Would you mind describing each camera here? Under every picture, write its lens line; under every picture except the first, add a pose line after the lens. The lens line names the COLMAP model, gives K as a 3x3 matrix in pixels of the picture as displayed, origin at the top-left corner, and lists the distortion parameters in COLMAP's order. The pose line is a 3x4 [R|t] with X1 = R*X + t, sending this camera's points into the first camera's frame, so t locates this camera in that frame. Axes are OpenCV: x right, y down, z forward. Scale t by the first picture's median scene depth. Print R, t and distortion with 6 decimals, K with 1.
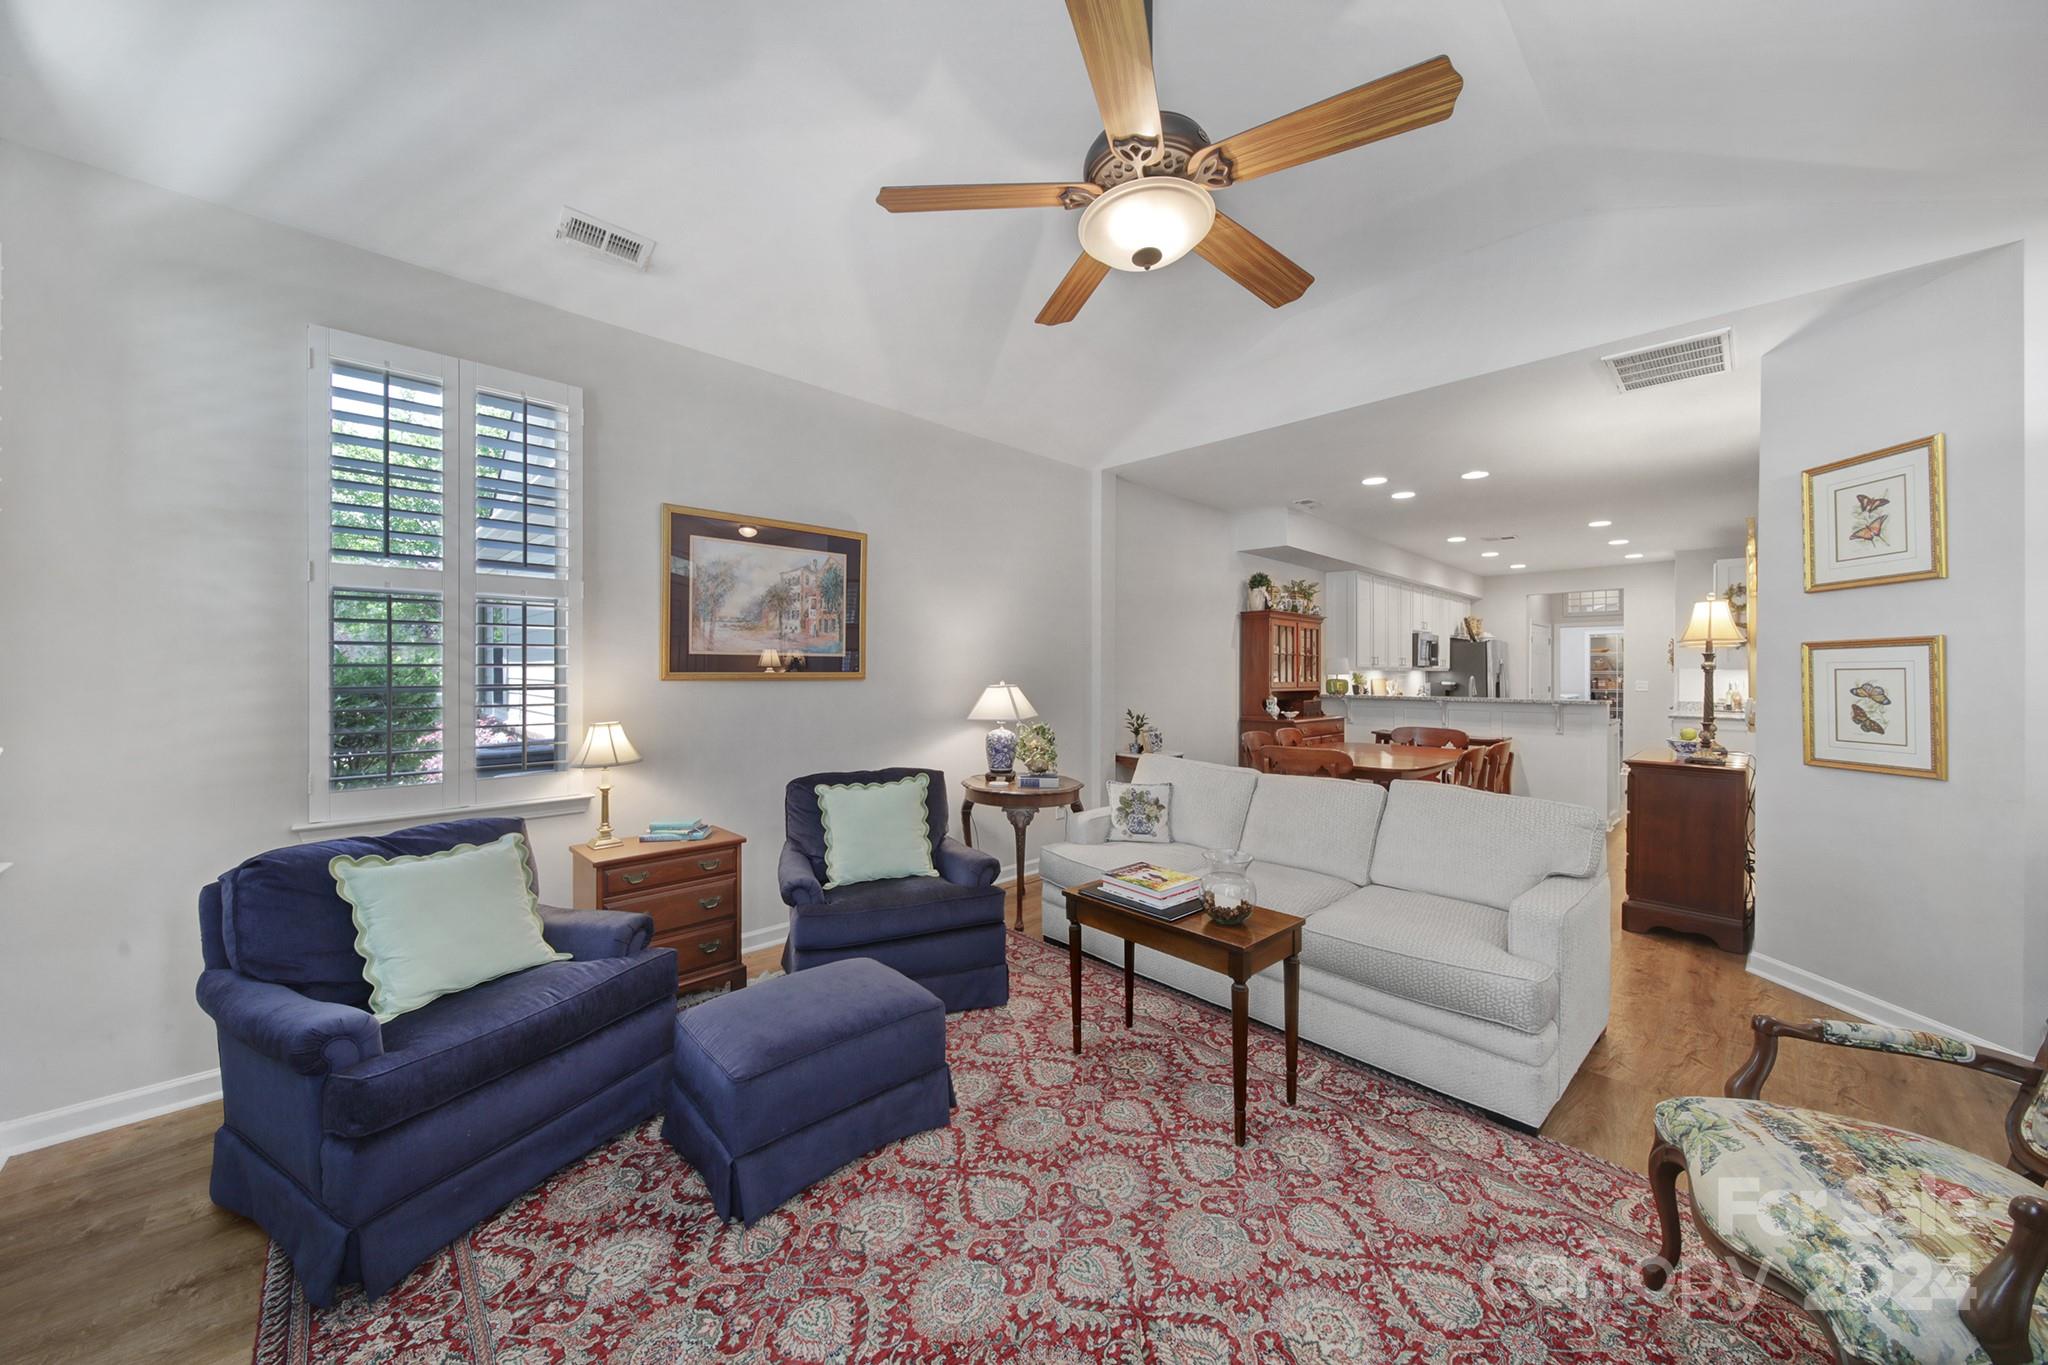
lens RADIAL K [[716.5, 0, 1031.0], [0, 716.5, 673.4], [0, 0, 1]] dist [0.001712, -0.002872]
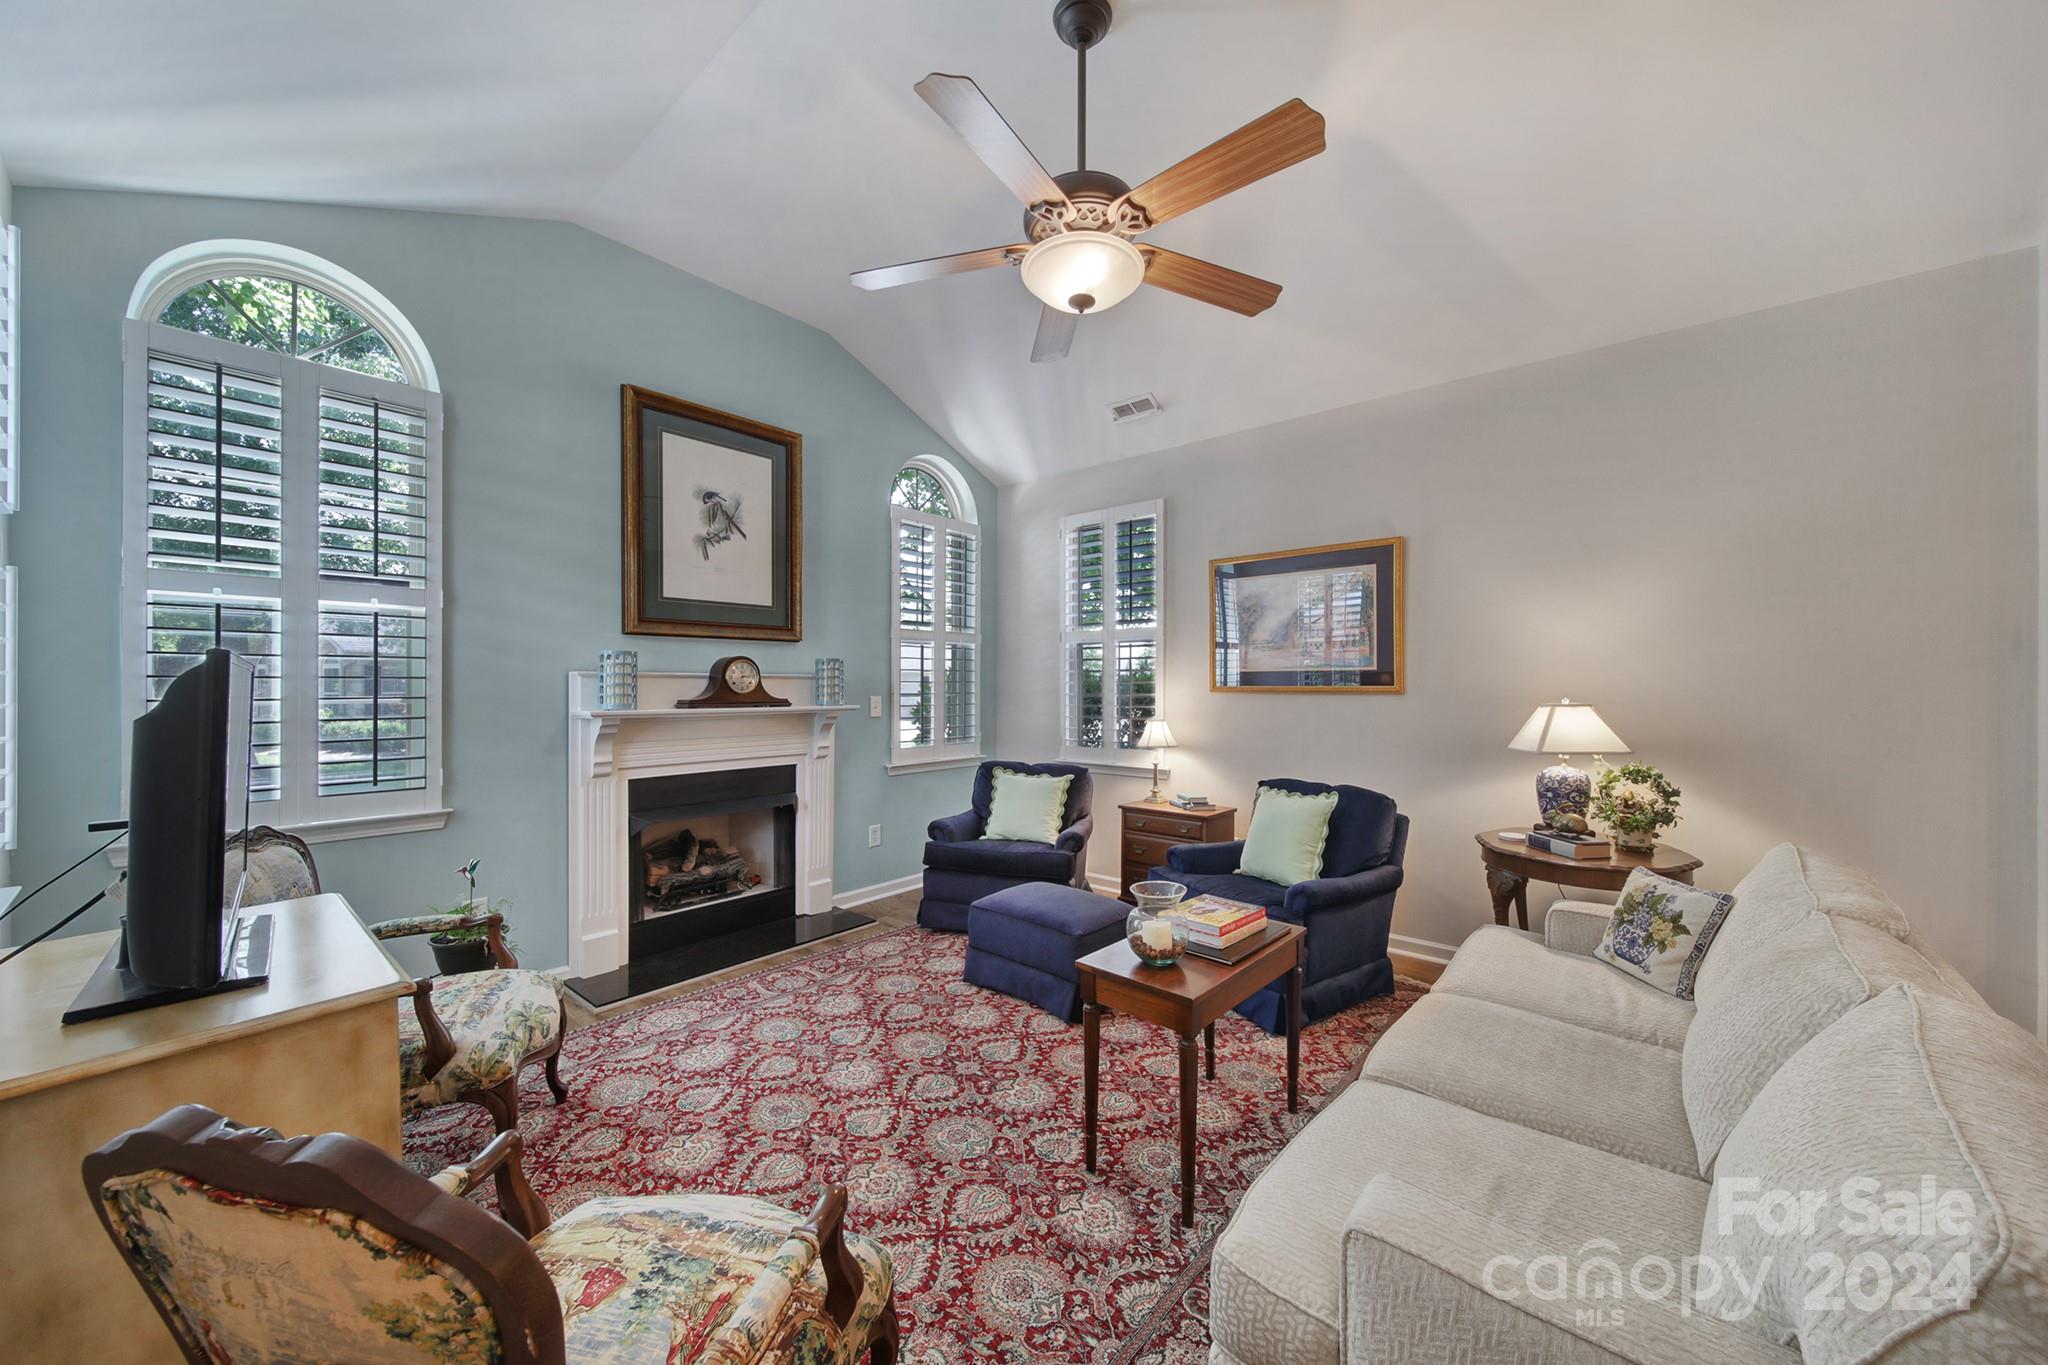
lens RADIAL K [[729.2, 0, 1024.0], [0, 729.2, 682.5], [0, 0, 1]] dist [0.000400, -0.000082]
pose [[0.093970, -0.005557, -0.995560, 1.065666], [-0.002976, 0.999978, -0.005862, 0.002469], [0.995571, 0.003514, 0.093951, 0.683503]]
